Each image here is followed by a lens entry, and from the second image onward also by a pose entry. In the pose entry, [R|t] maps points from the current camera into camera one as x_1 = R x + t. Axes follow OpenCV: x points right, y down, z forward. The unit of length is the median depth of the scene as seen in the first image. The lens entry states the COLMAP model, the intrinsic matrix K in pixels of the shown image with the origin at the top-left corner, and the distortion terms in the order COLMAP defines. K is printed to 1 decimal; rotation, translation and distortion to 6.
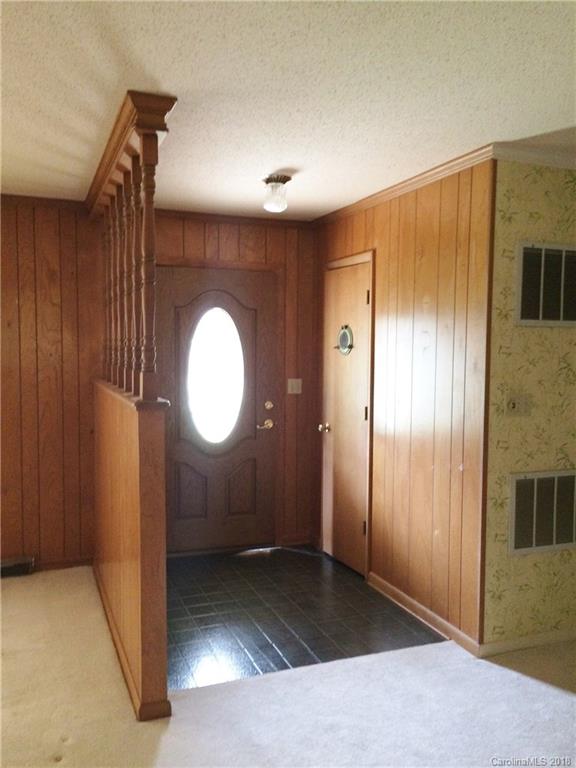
lens RADIAL K [[663.8, 0, 286.8], [0, 663.8, 389.1], [0, 0, 1]] dist [0.058286, -0.025844]
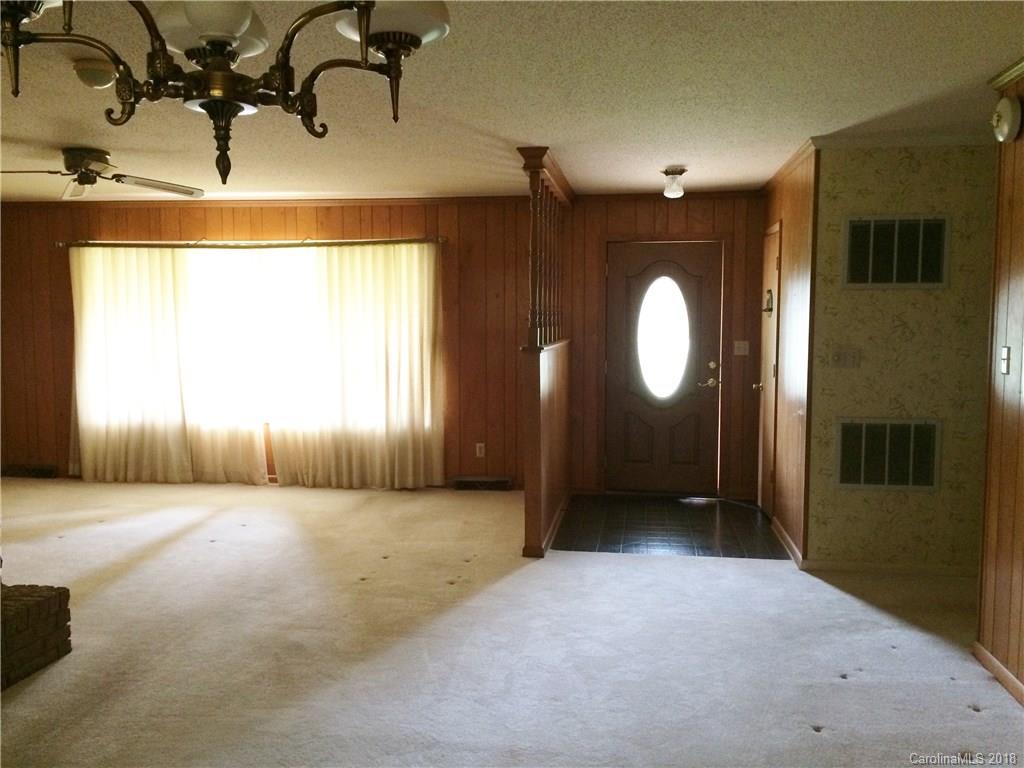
lens RADIAL K [[885.1, 0, 513.0], [0, 885.1, 383.0], [0, 0, 1]] dist [0.058286, -0.025844]
pose [[0.866325, 0.029601, -0.498603, 0.604191], [-0.024061, 0.999557, 0.017536, 0.052631], [0.498901, -0.003195, 0.866653, -0.602260]]
